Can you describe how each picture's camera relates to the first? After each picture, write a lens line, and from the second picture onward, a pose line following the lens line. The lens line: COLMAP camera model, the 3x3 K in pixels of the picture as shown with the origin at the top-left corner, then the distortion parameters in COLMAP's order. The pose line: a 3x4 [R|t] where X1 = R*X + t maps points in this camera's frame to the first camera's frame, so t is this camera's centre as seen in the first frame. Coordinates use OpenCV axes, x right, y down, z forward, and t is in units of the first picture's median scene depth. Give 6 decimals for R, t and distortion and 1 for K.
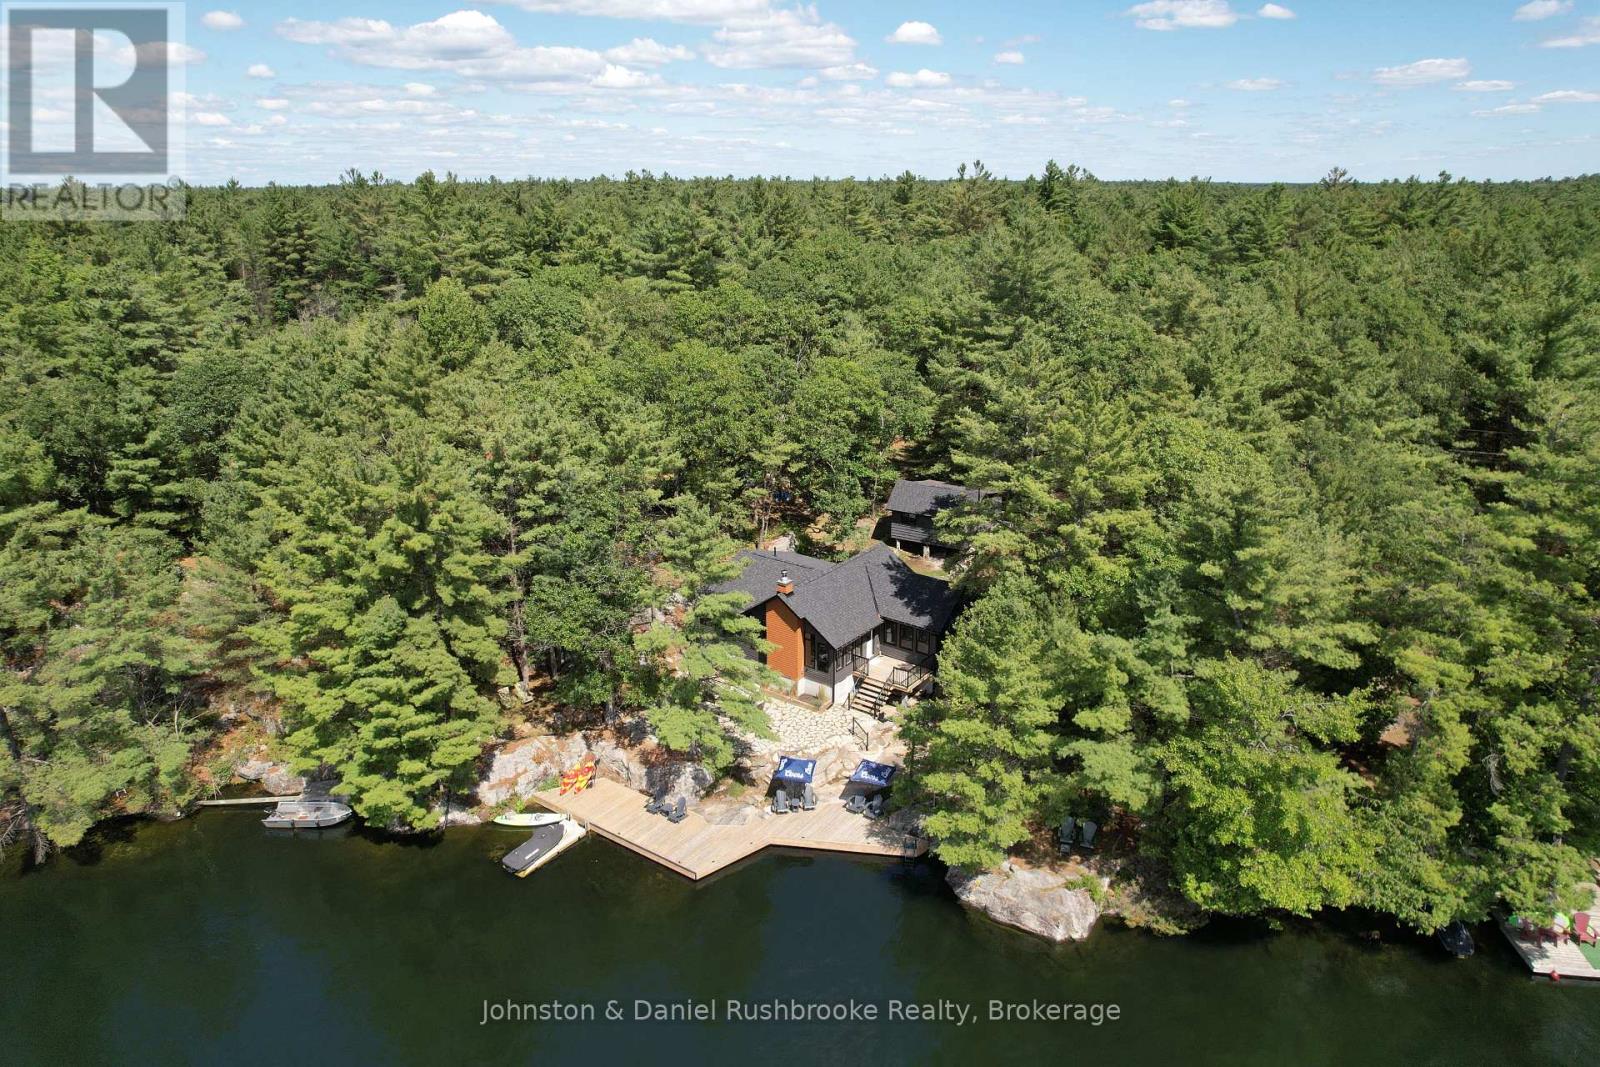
lens RADIAL K [[1026.8, 0, 800.9], [0, 1026.8, 555.6], [0, 0, 1]] dist [-0.084116, 0.077347]
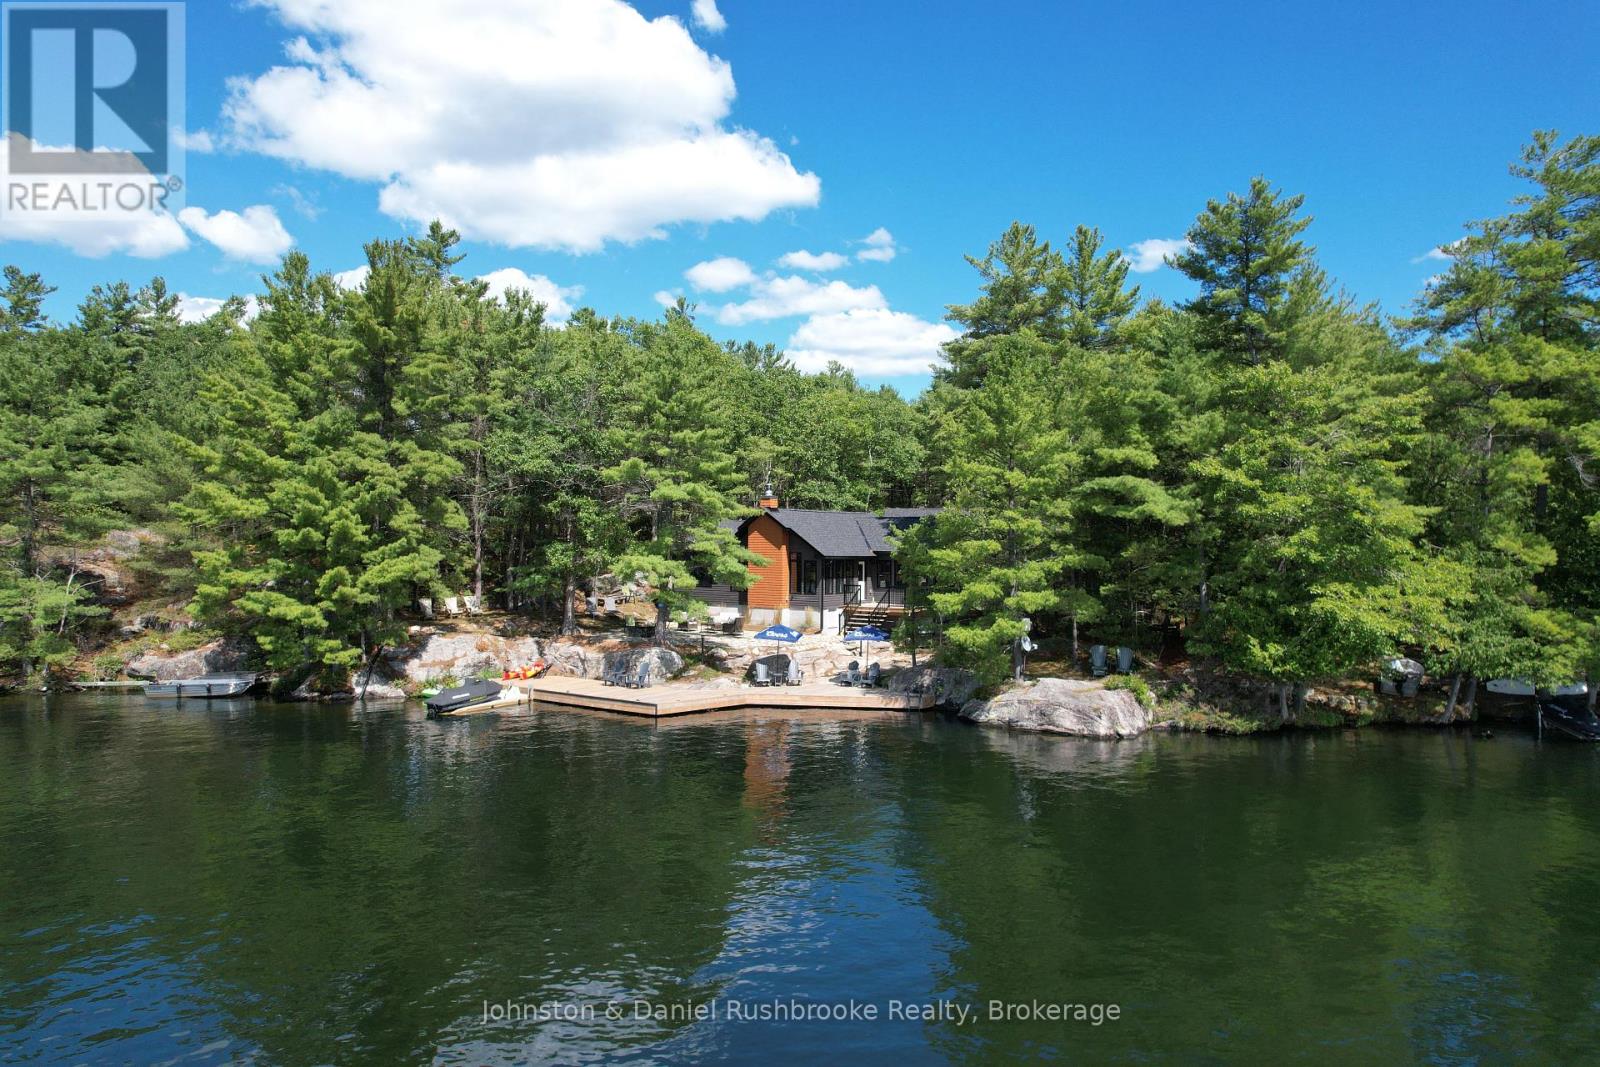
lens RADIAL K [[1026.8, 0, 800.9], [0, 1026.8, 555.6], [0, 0, 1]] dist [-0.084116, 0.077347]
pose [[0.999894, 0.009742, 0.010844, 0.003698], [-0.005518, 0.941478, -0.337029, 0.425249], [-0.013493, 0.336934, 0.941432, 0.158488]]
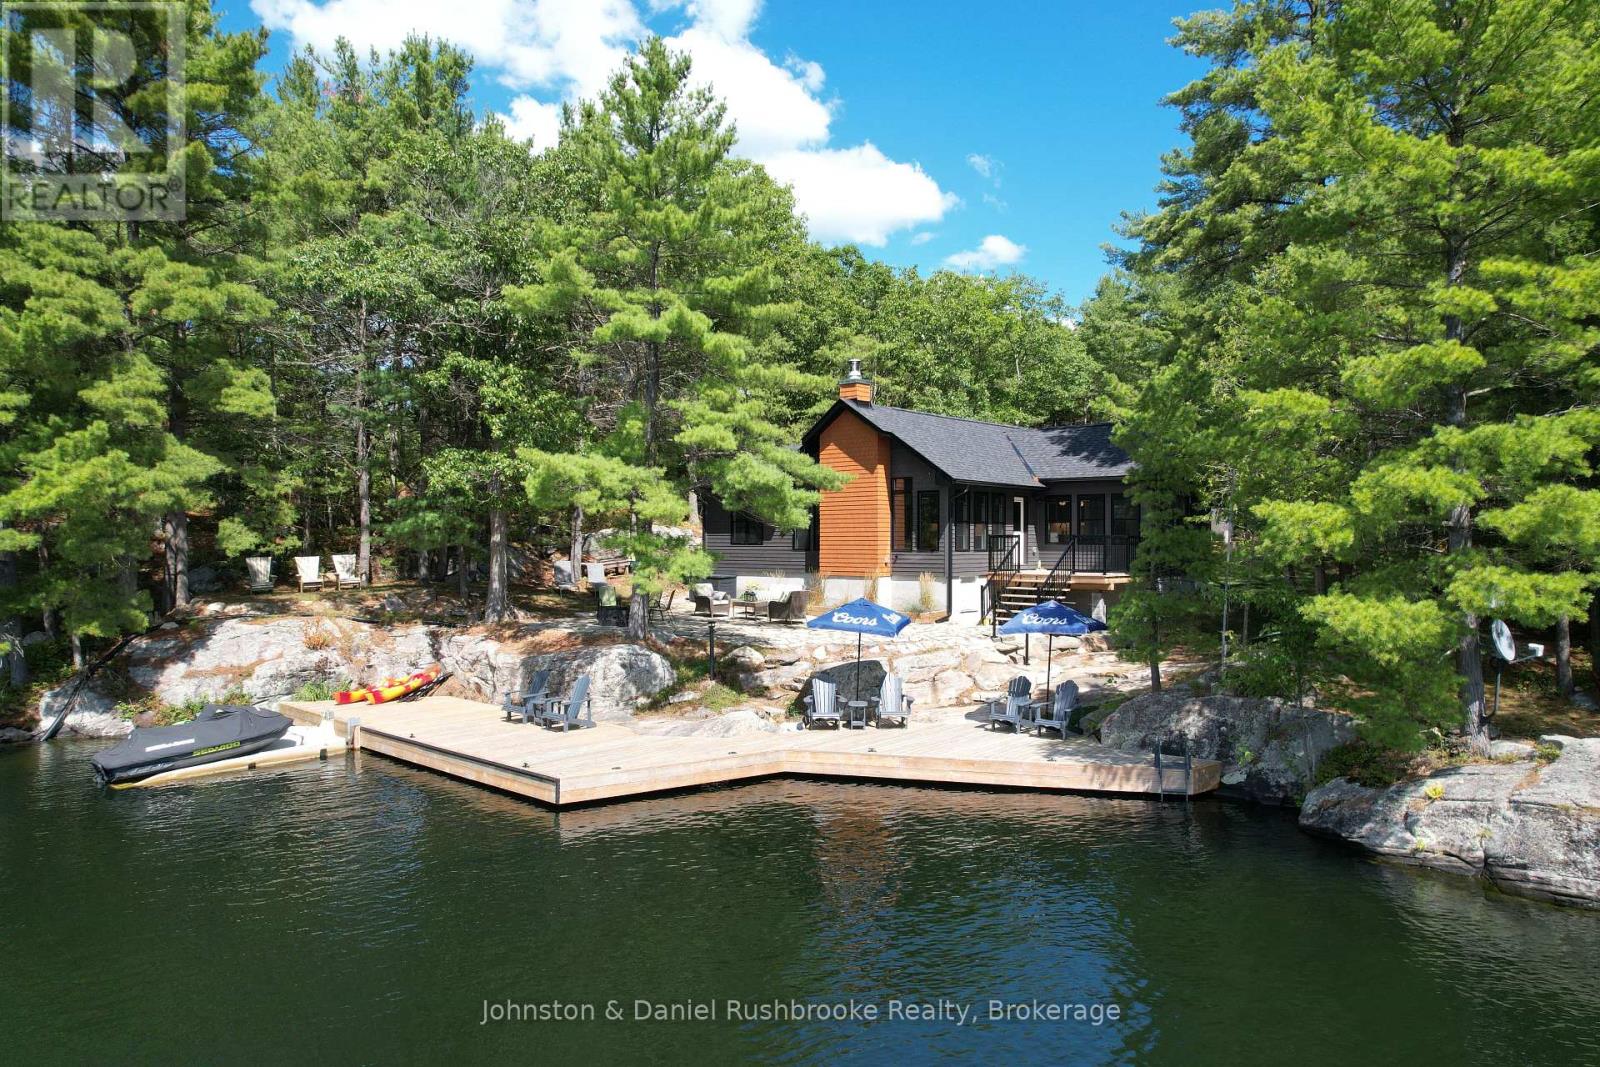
lens RADIAL K [[1026.8, 0, 800.9], [0, 1026.8, 555.6], [0, 0, 1]] dist [-0.084116, 0.077347]
pose [[0.994089, 0.007558, -0.108308, 0.015537], [-0.043325, 0.942320, -0.331898, 0.313602], [0.099553, 0.334628, 0.937077, 0.584390]]
